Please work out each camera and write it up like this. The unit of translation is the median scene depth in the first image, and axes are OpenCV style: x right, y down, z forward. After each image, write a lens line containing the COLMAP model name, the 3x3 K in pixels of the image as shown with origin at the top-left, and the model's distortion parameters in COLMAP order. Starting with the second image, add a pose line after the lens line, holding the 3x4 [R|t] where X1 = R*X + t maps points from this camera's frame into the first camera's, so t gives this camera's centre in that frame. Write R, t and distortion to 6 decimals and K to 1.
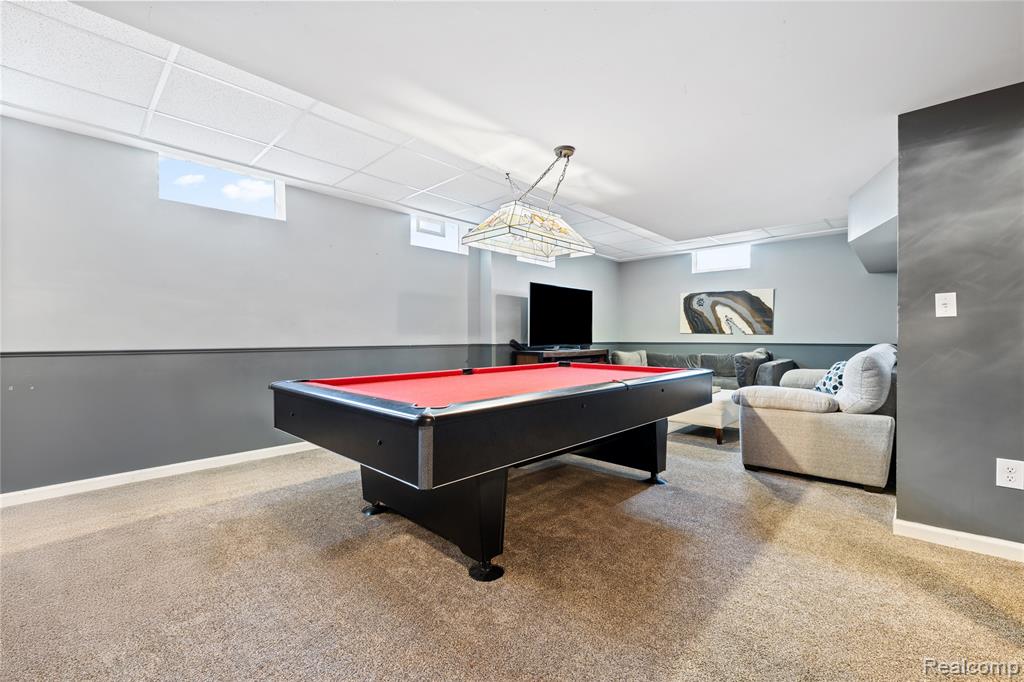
lens RADIAL K [[428.6, 0, 512.3], [0, 428.6, 338.4], [0, 0, 1]] dist [-0.001738, -0.000119]
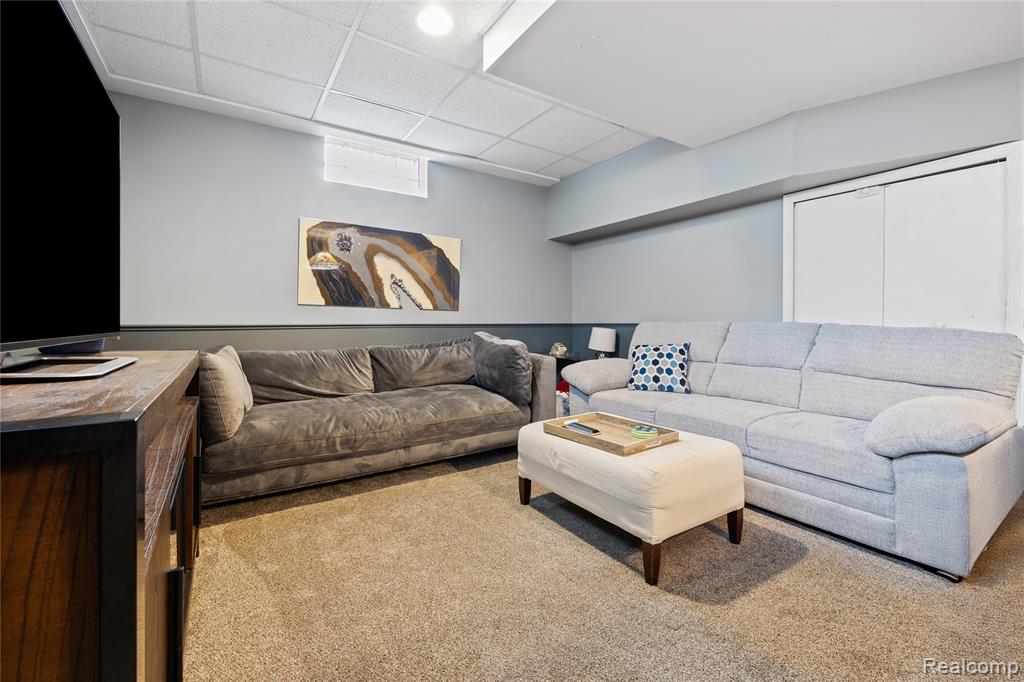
lens RADIAL K [[428.6, 0, 511.7], [0, 428.6, 332.2], [0, 0, 1]] dist [-0.001738, -0.000119]
pose [[0.238640, -0.022704, 0.970843, 0.000833], [0.005719, 0.999742, 0.021974, 0.009268], [-0.971091, 0.000308, 0.238708, 0.719028]]
